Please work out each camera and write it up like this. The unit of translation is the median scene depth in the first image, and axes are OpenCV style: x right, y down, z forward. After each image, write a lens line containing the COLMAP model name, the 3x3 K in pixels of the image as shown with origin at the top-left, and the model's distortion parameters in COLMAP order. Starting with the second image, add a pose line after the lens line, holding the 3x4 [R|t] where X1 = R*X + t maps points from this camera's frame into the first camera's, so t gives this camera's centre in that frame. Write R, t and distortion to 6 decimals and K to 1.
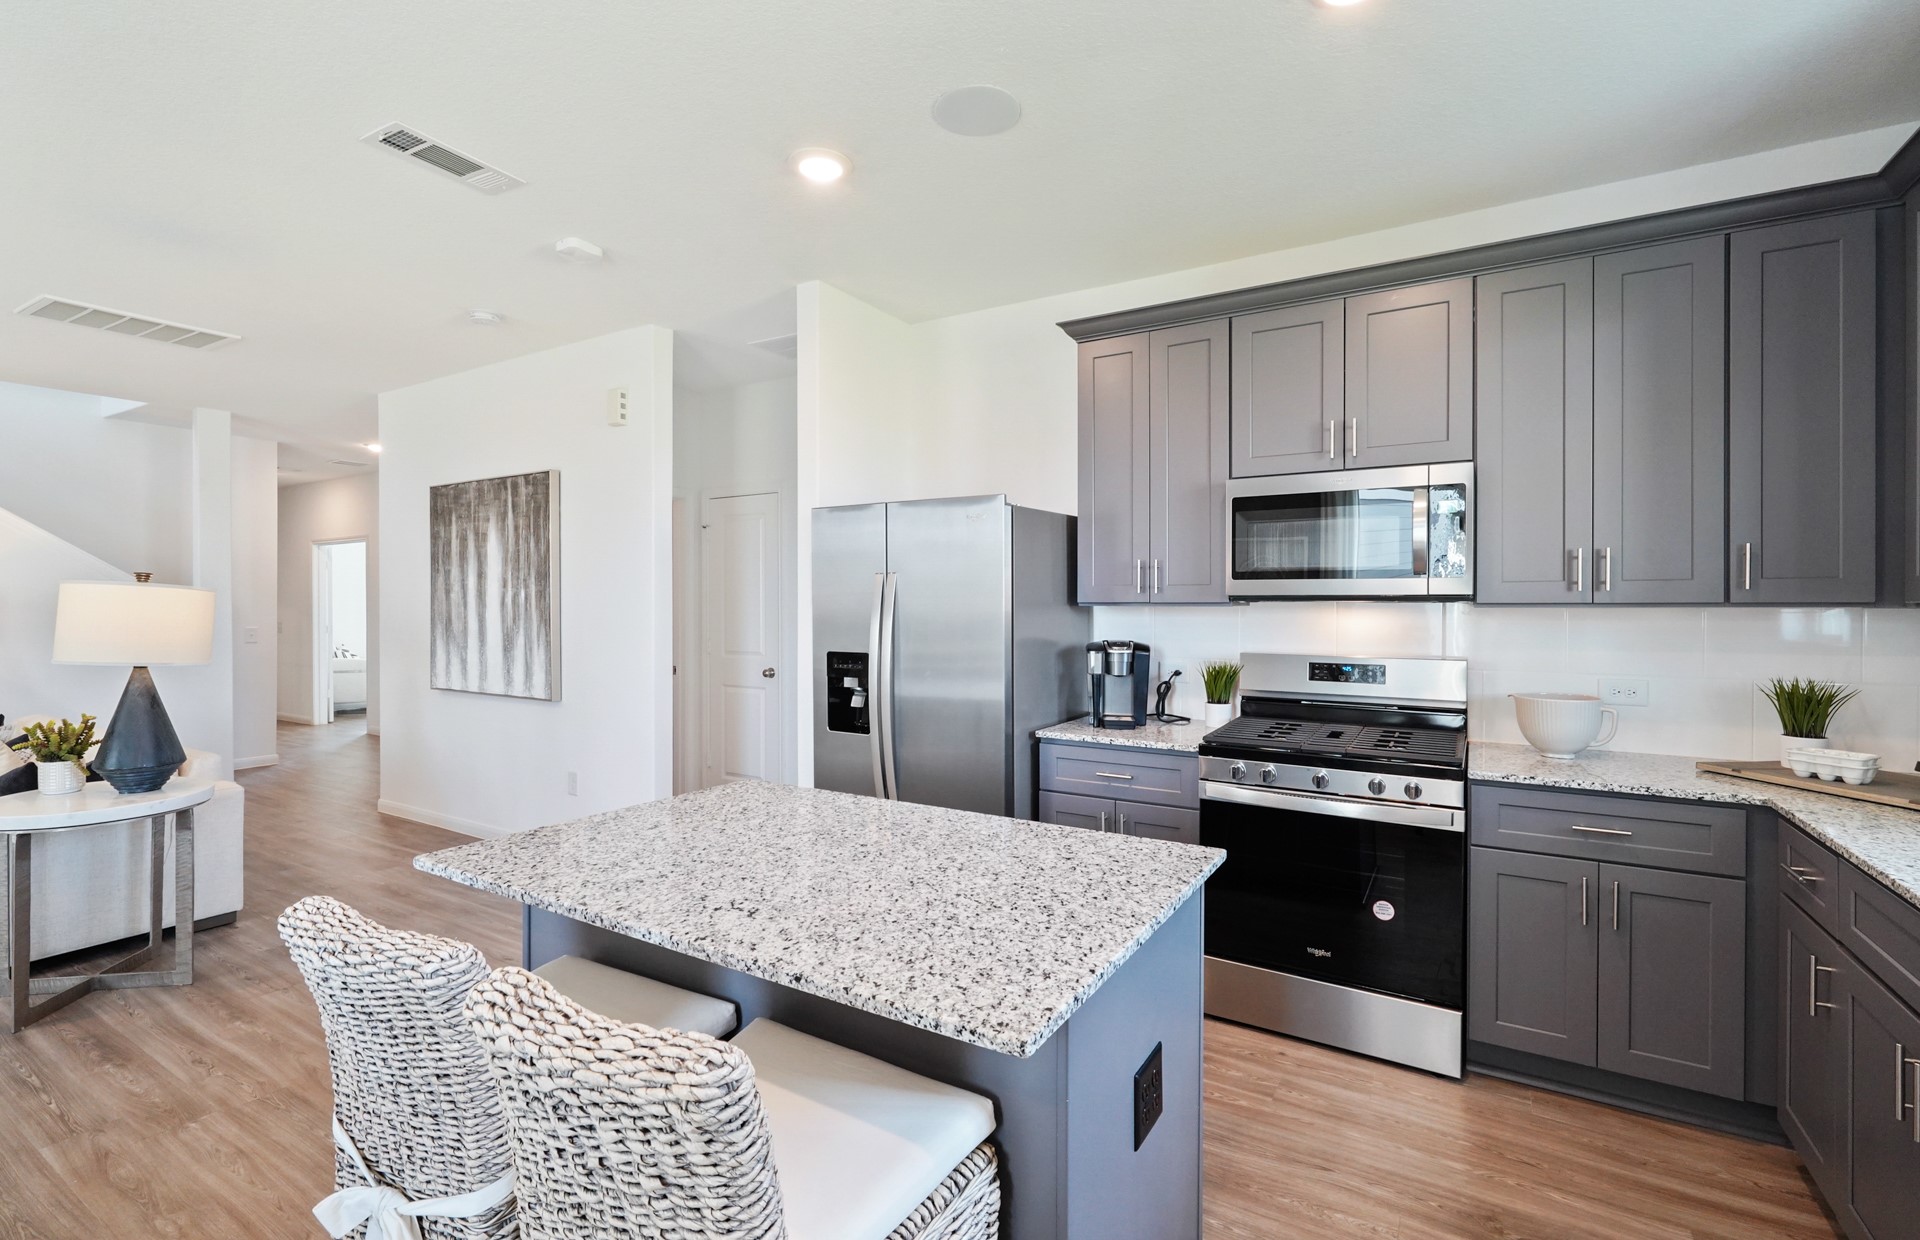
lens RADIAL K [[842.4, 0, 978.8], [0, 842.4, 608.7], [0, 0, 1]] dist [0.000291, -0.001656]
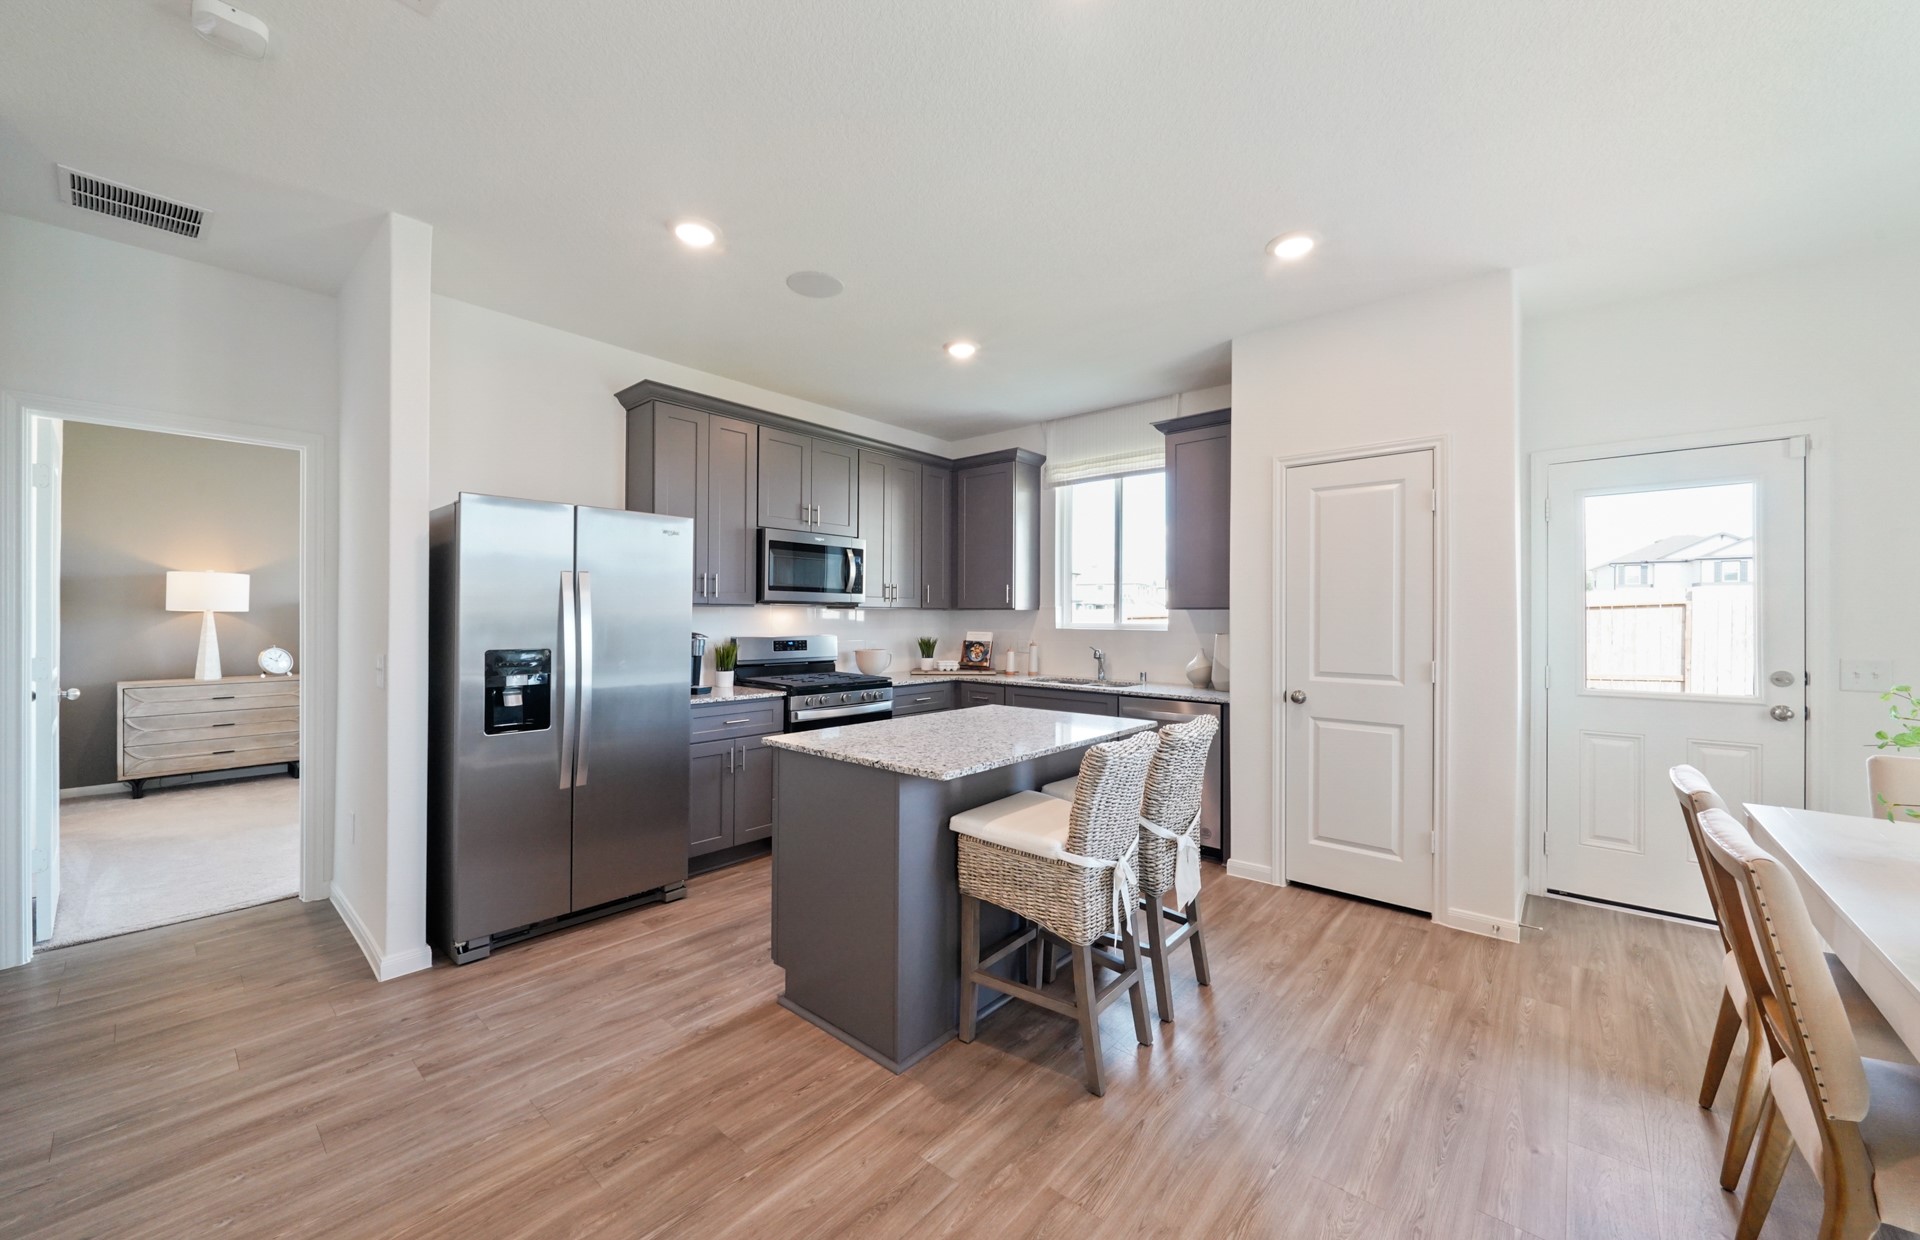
lens RADIAL K [[714.1, 0, 953.2], [0, 714.1, 615.5], [0, 0, 1]] dist [-0.005419, 0.000075]
pose [[0.182330, 0.002010, 0.983235, -0.991712], [-0.002352, 0.999996, -0.001608, 0.014602], [-0.983235, -0.002019, 0.182334, 0.396830]]
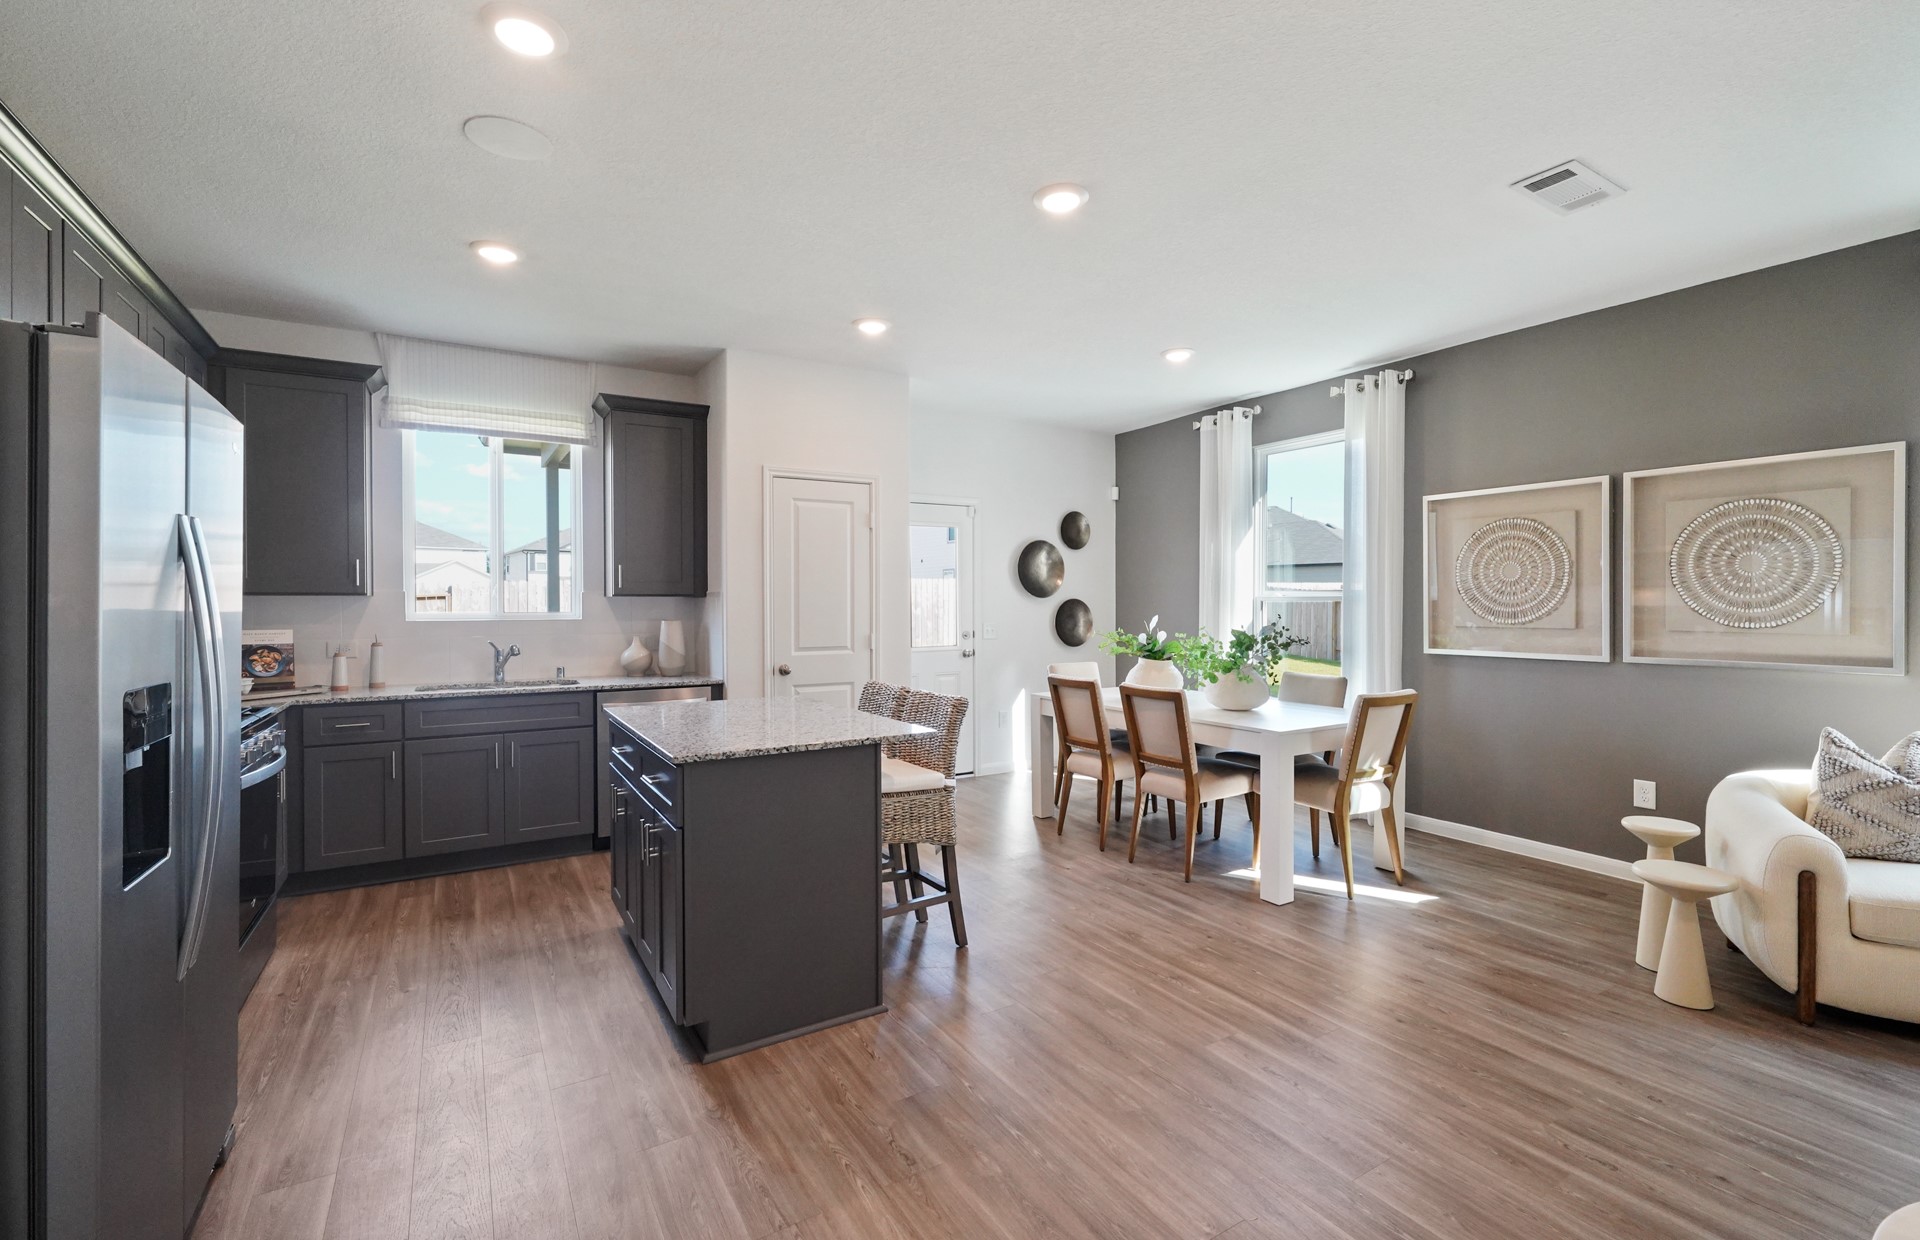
lens RADIAL K [[842.4, 0, 970.6], [0, 842.4, 610.6], [0, 0, 1]] dist [0.000291, -0.001656]
pose [[-0.887240, -0.001444, 0.461306, -0.826304], [0.003667, 0.999941, 0.010182, 0.012297], [-0.461294, 0.010726, -0.887183, 1.345696]]
